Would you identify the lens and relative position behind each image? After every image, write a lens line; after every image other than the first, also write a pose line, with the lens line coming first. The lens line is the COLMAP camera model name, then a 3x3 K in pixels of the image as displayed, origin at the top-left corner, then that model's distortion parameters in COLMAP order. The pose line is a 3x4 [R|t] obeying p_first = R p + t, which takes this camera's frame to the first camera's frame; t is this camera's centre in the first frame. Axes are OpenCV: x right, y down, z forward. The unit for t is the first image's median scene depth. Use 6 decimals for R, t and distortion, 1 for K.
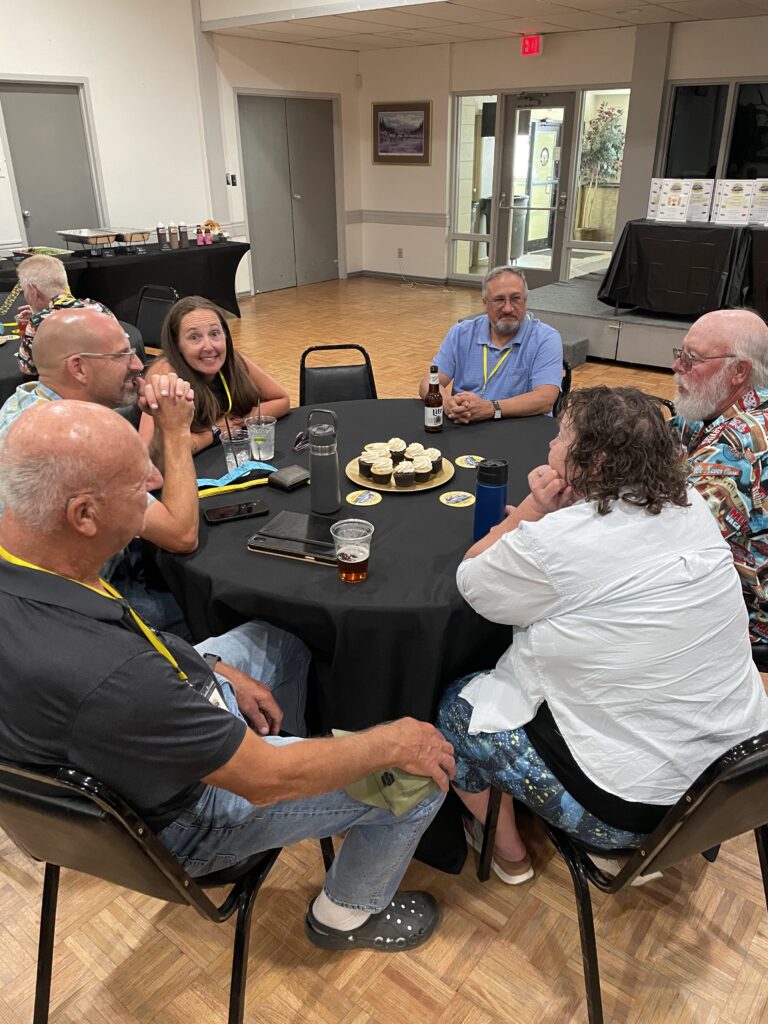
lens RADIAL K [[778.0, 0, 384.0], [0, 778.0, 512.0], [0, 0, 1]] dist [0.083136, -0.102076]
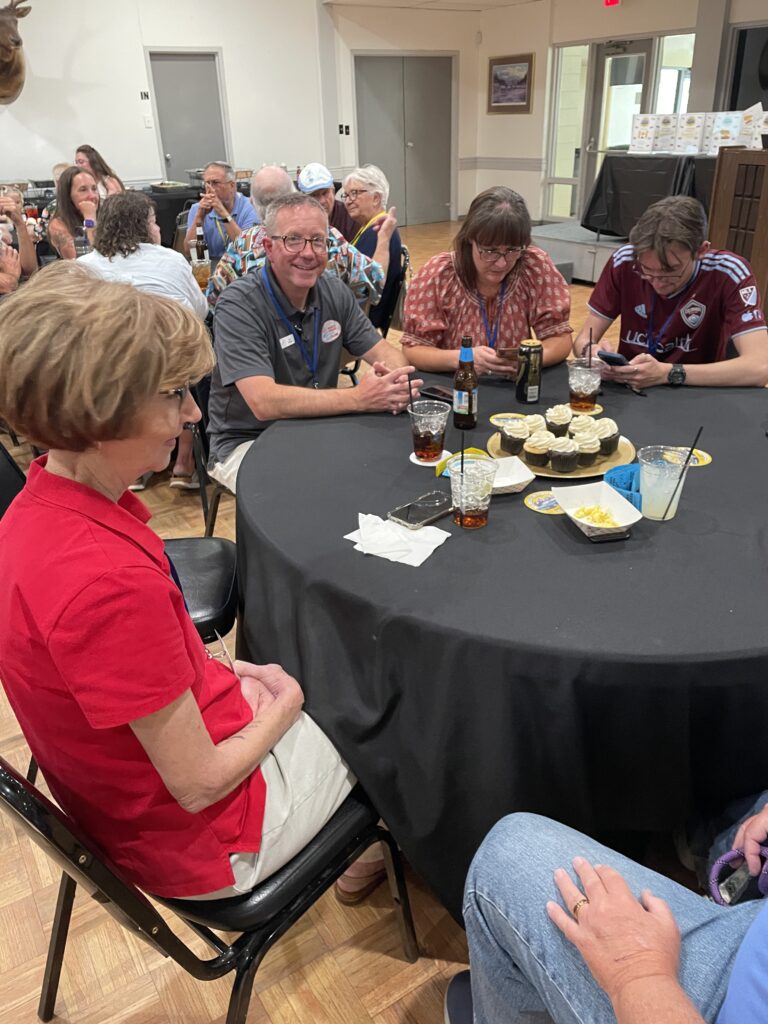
lens RADIAL K [[778.0, 0, 384.0], [0, 778.0, 512.0], [0, 0, 1]] dist [0.083136, -0.102076]
pose [[0.945862, 0.126064, -0.299088, 0.266635], [-0.115548, 0.991905, 0.052662, 0.072725], [0.303306, -0.015251, 0.952771, -0.110186]]
